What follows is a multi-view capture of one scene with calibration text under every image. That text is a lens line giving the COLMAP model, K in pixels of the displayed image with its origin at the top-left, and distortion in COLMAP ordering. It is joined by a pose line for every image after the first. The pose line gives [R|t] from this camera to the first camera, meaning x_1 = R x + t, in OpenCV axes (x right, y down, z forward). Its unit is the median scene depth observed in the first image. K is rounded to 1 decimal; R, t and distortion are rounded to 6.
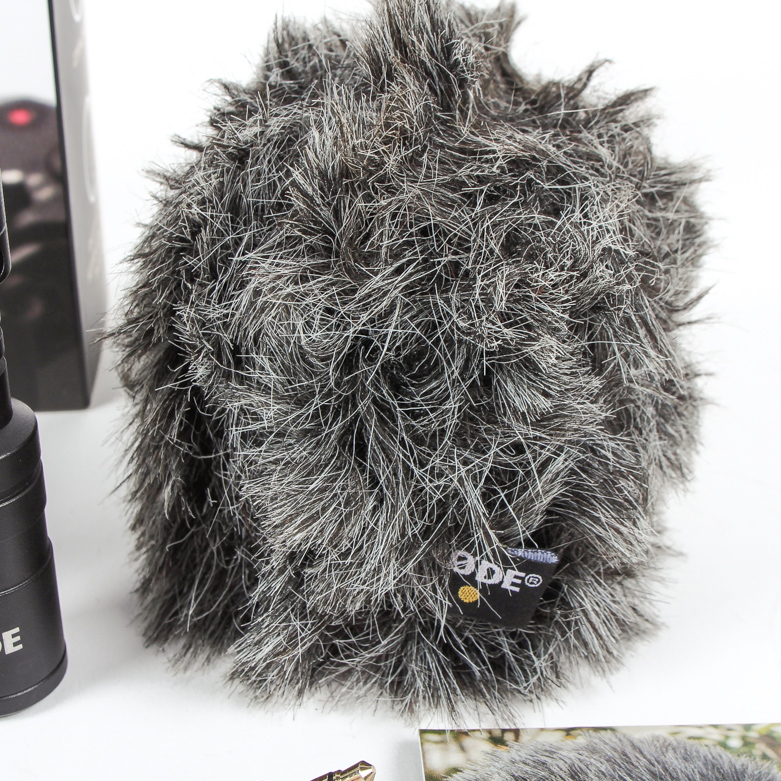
lens RADIAL K [[1420.1, 0, 390.5], [0, 1420.1, 390.5], [0, 0, 1]] dist [-0.113970, 0.135045]
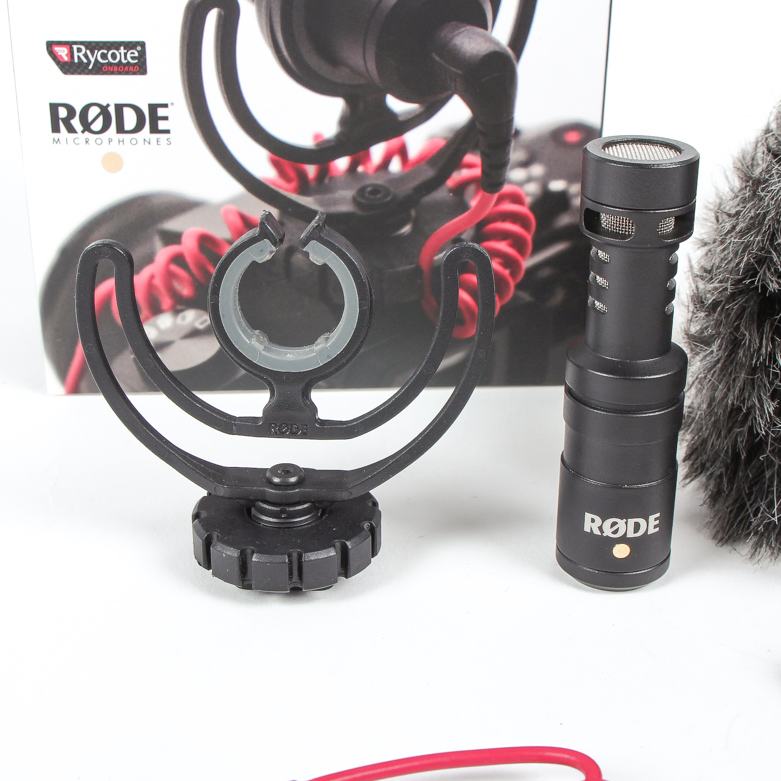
lens RADIAL K [[1420.1, 0, 390.5], [0, 1420.1, 390.5], [0, 0, 1]] dist [-0.113970, 0.135045]
pose [[0.996335, 0.014638, -0.084274, -0.408667], [-0.020333, 0.997538, -0.067121, 0.151217], [0.083084, 0.068589, 0.994179, -0.312996]]
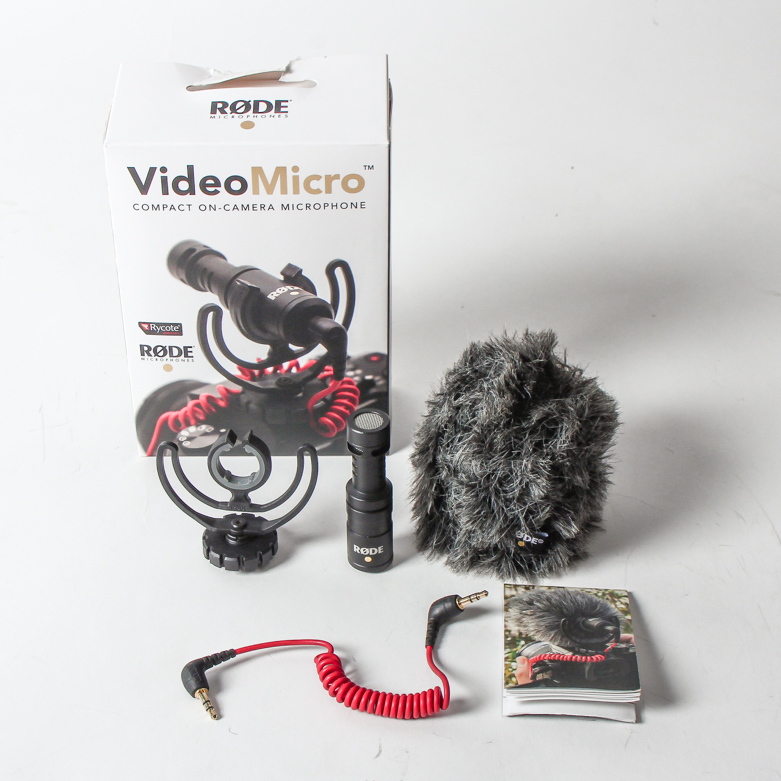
lens RADIAL K [[1420.1, 0, 390.5], [0, 1420.1, 390.5], [0, 0, 1]] dist [-0.113970, 0.135045]
pose [[0.992612, 0.050214, -0.110456, 0.100703], [-0.040090, 0.994948, 0.092043, -0.503511], [0.114520, -0.086935, 0.989610, -2.268991]]
